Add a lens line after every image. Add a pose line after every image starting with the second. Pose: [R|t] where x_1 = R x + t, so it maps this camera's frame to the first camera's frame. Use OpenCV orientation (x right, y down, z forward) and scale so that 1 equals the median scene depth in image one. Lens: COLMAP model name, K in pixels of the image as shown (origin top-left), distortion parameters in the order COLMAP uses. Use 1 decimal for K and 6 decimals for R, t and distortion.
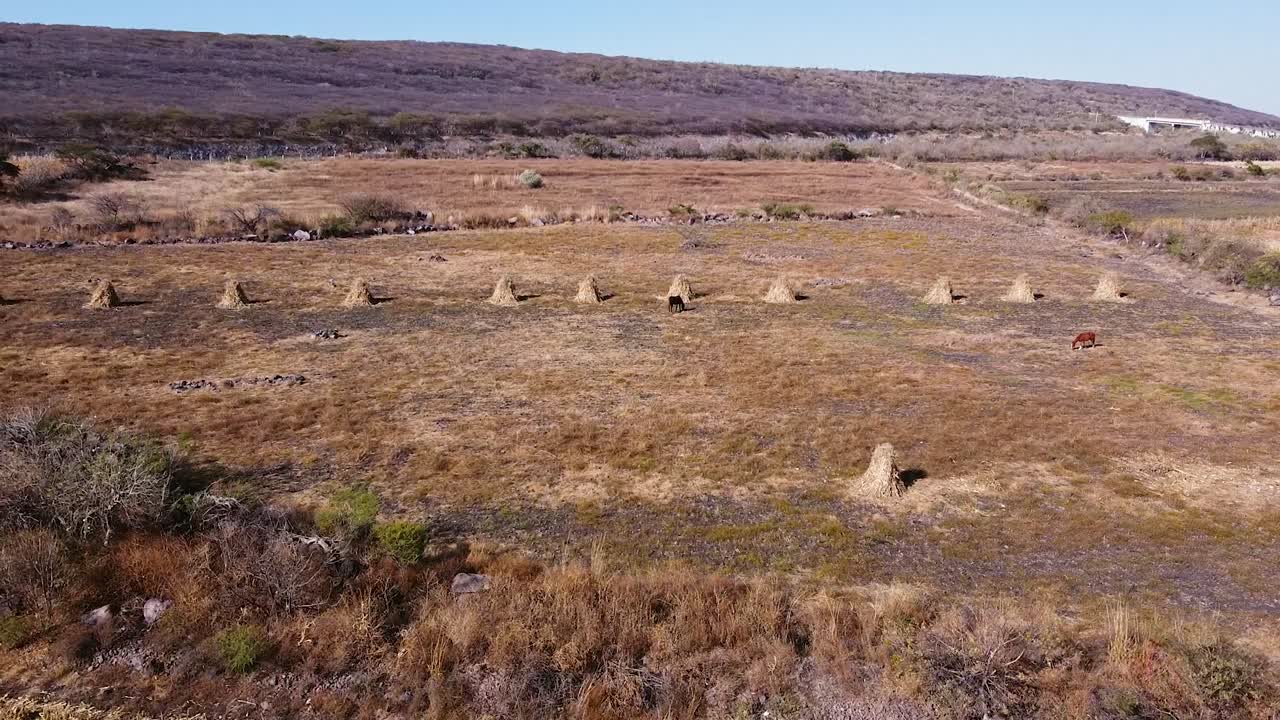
lens RADIAL K [[1016.4, 0, 640.0], [0, 1016.4, 360.0], [0, 0, 1]] dist [0.022449, -0.003474]
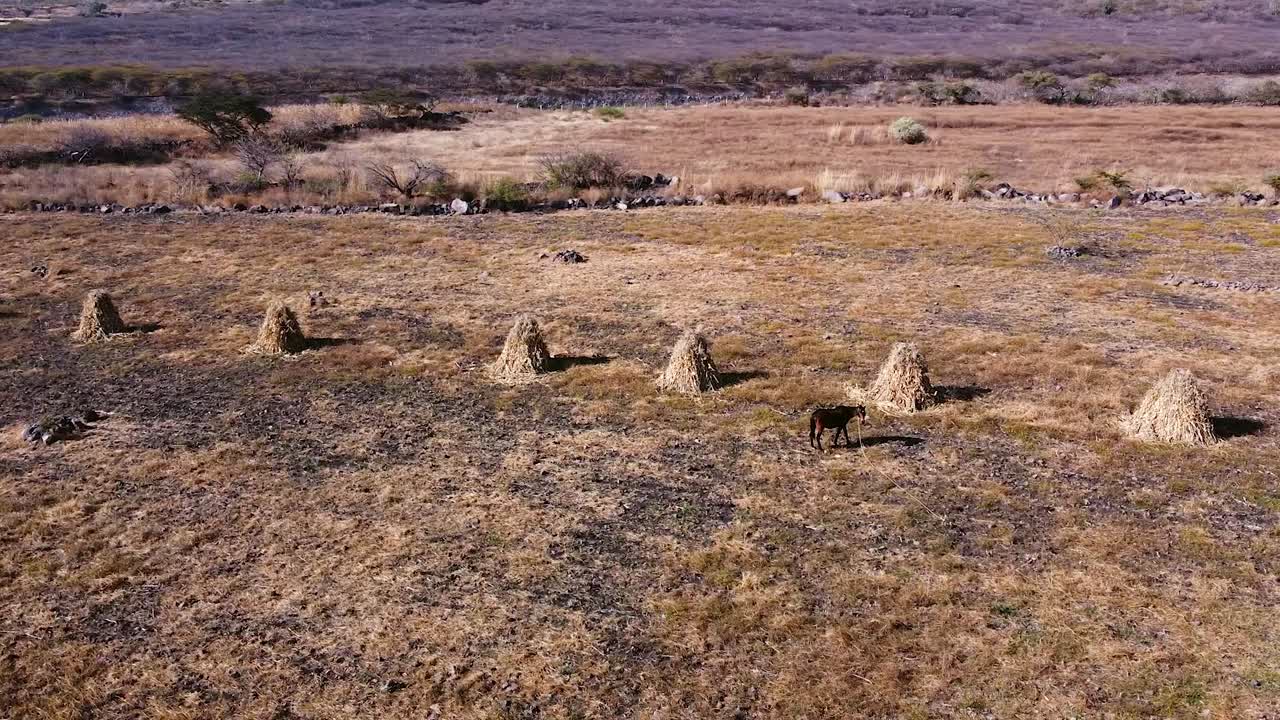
lens RADIAL K [[1016.4, 0, 640.0], [0, 1016.4, 360.0], [0, 0, 1]] dist [0.022449, -0.003474]
pose [[0.886076, 0.107168, -0.450982, 0.051937], [-0.088748, 0.994131, 0.061867, -0.036412], [0.454966, -0.014795, 0.890386, 0.220005]]
